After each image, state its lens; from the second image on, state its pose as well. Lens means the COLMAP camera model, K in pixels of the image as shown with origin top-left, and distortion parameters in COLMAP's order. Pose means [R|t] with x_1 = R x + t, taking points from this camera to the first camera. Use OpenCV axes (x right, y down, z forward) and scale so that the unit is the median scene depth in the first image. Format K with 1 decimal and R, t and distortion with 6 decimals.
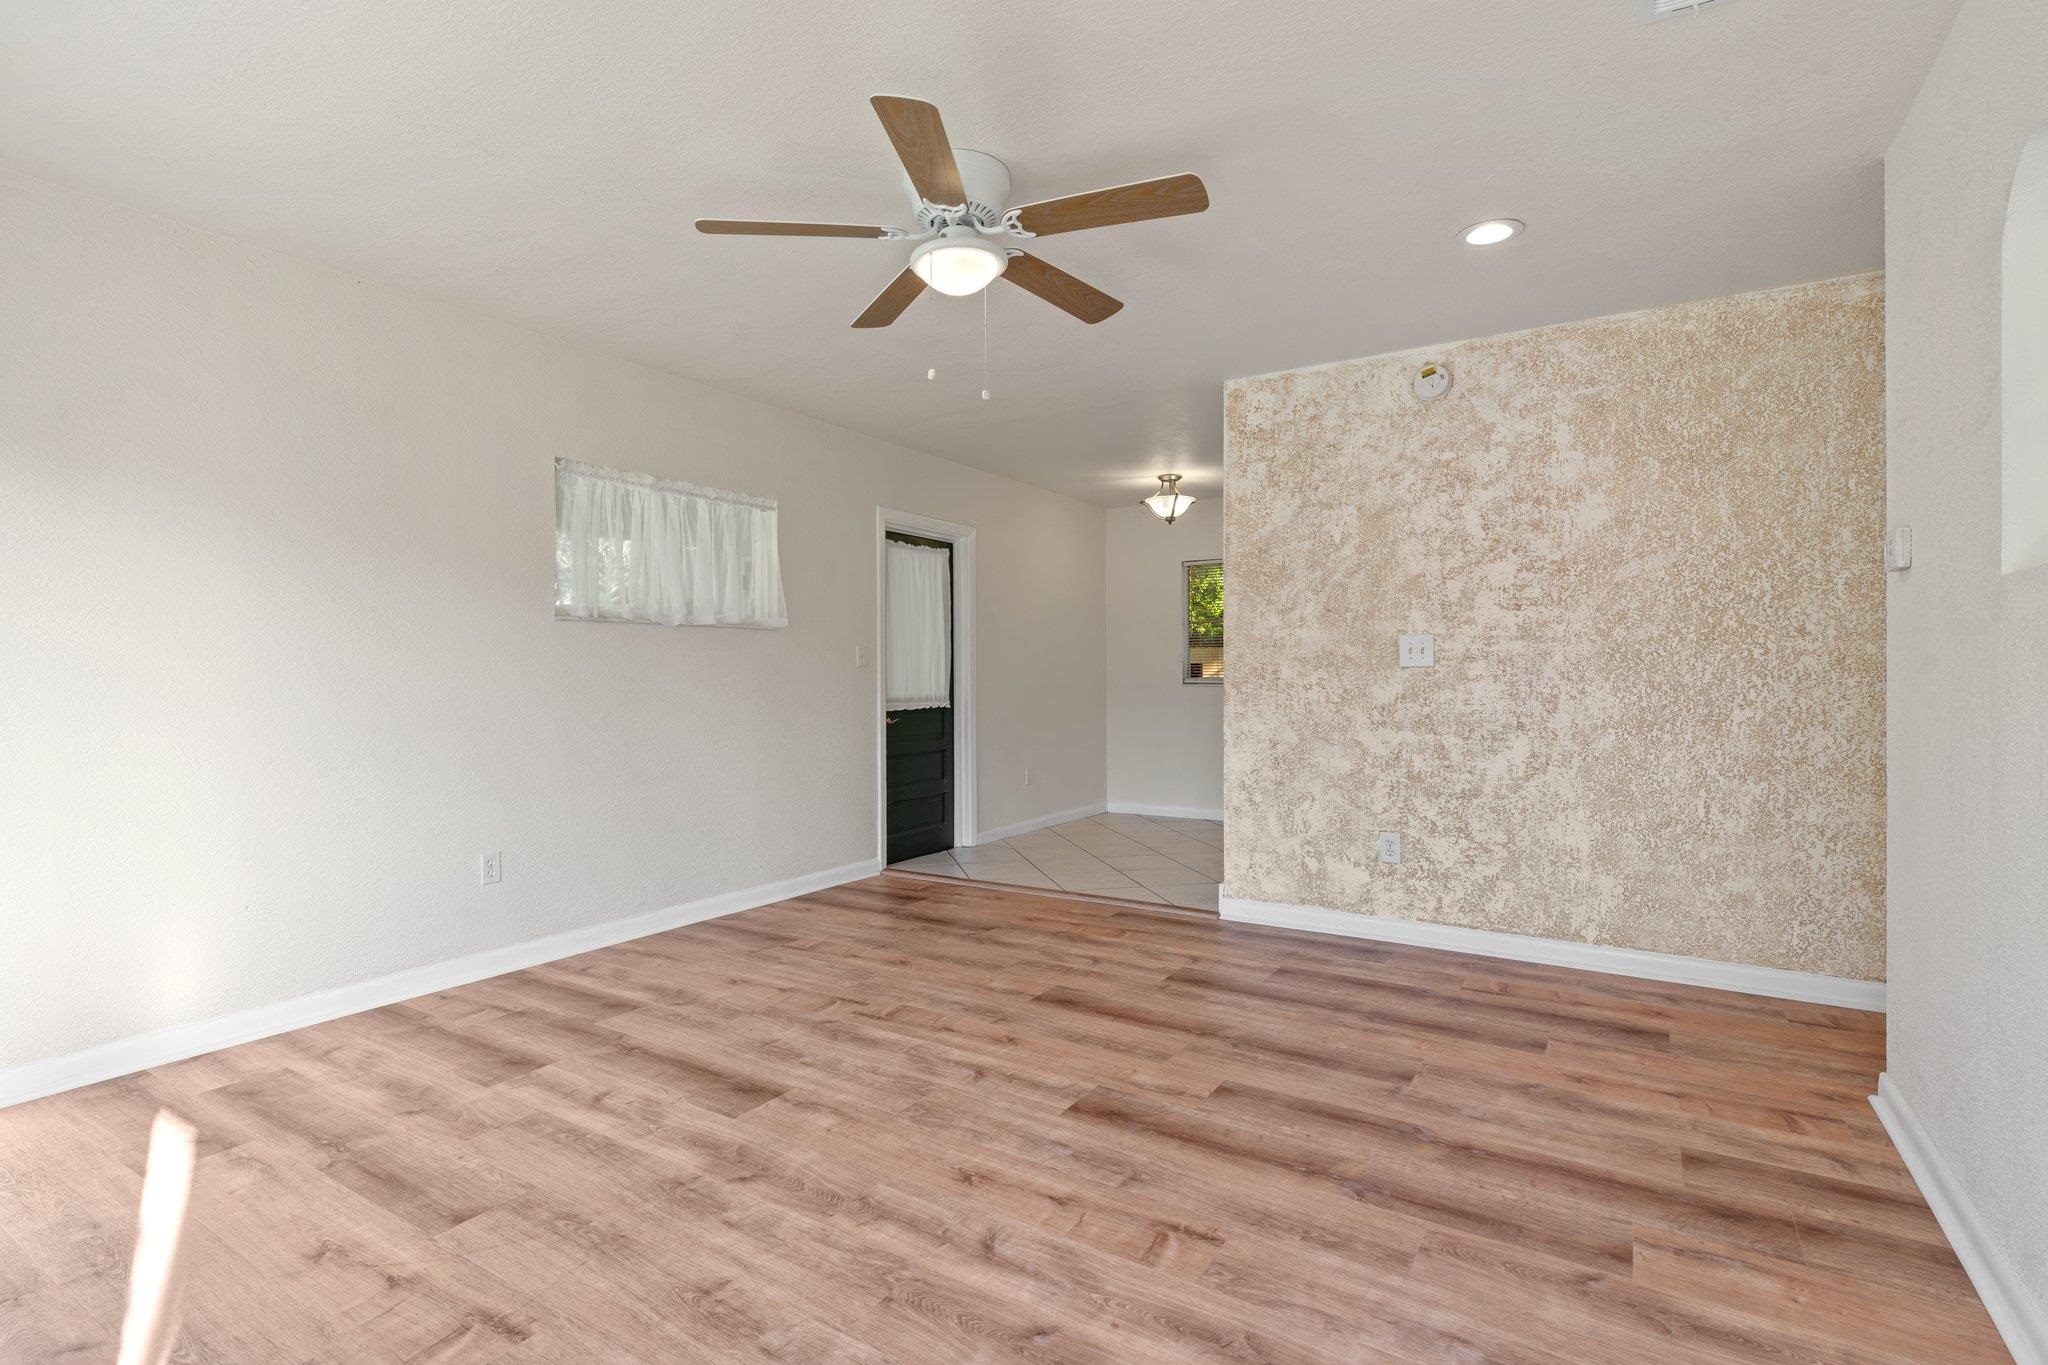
lens RADIAL K [[983.8, 0, 1008.1], [0, 983.8, 676.5], [0, 0, 1]] dist [0.005033, -0.001279]
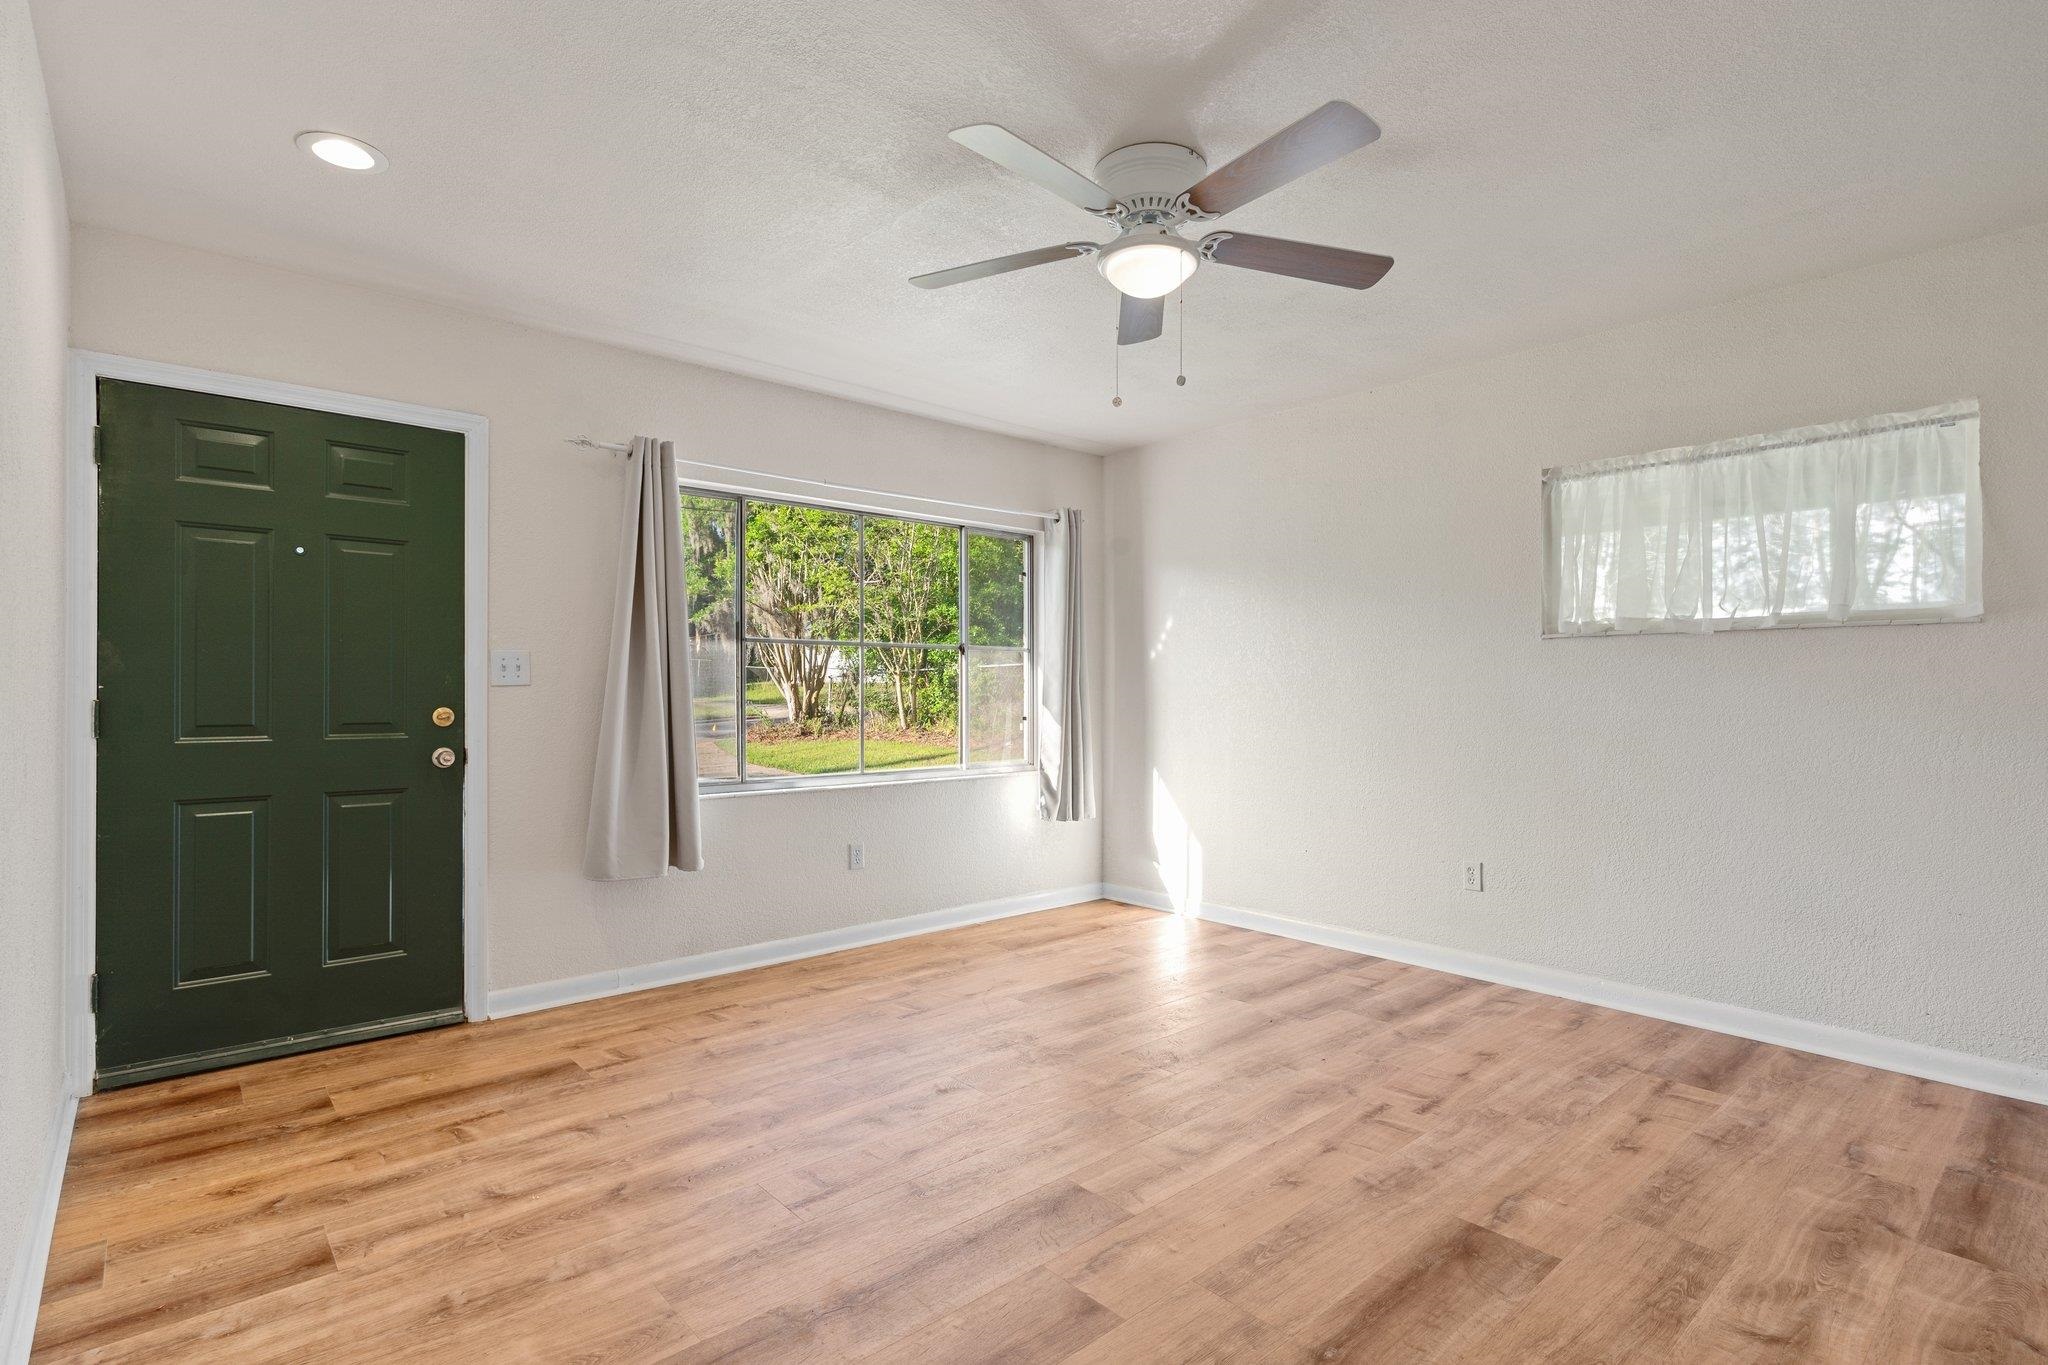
lens RADIAL K [[983.8, 0, 1017.2], [0, 983.8, 689.0], [0, 0, 1]] dist [0.005033, -0.001279]
pose [[-0.278259, -0.000866, -0.960506, 0.644926], [-0.005454, 0.999985, 0.000678, -0.006929], [0.960491, 0.005427, -0.278259, 0.824972]]
